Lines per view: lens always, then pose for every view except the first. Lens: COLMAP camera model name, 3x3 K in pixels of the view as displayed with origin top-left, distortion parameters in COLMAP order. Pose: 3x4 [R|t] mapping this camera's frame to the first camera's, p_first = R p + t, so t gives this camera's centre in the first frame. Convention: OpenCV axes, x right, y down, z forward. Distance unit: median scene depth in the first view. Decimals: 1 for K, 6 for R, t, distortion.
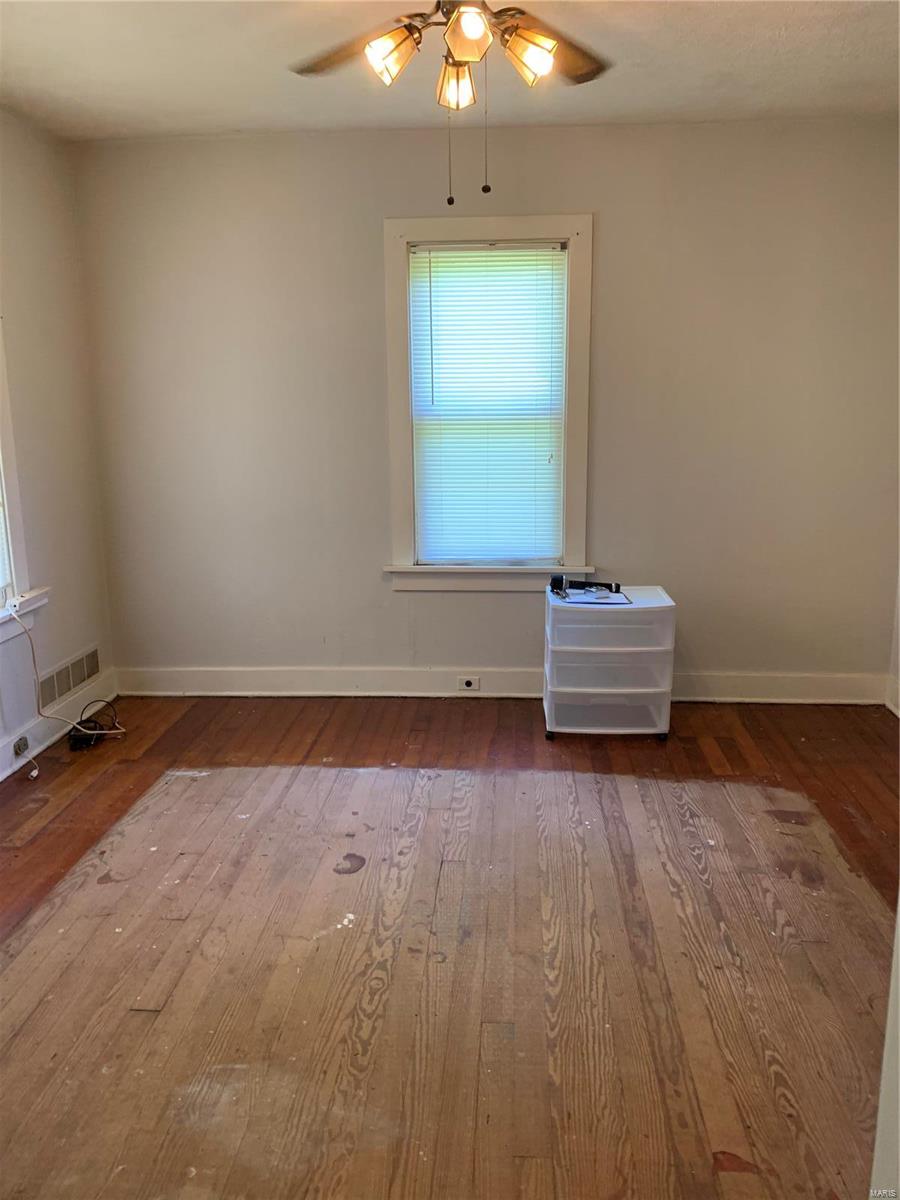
lens RADIAL K [[927.7, 0, 458.7], [0, 927.7, 583.3], [0, 0, 1]] dist [0.039881, -0.041380]
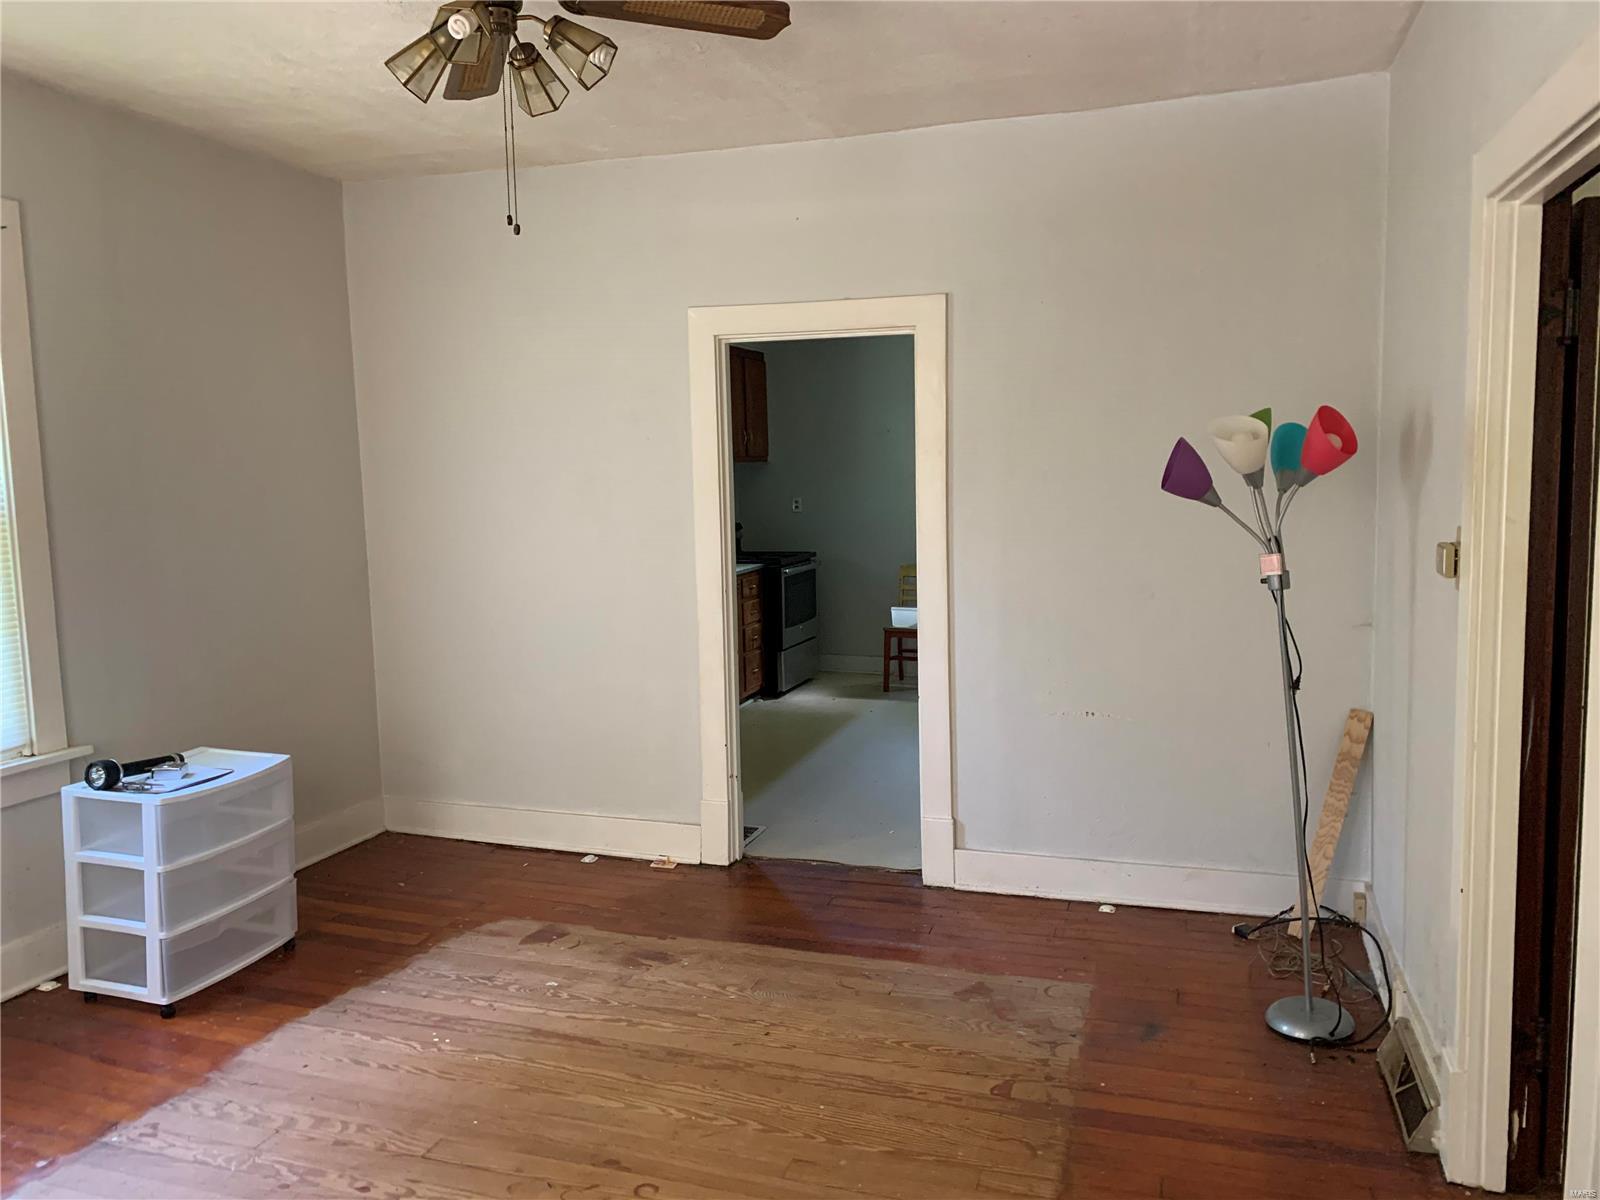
lens RADIAL K [[1237.0, 0, 795.2], [0, 1237.0, 609.3], [0, 0, 1]] dist [0.039881, -0.041380]
pose [[0.243648, -0.103870, 0.964286, -0.599181], [0.203103, 0.977668, 0.053993, -0.061276], [-0.948359, 0.182694, 0.259303, 0.345632]]
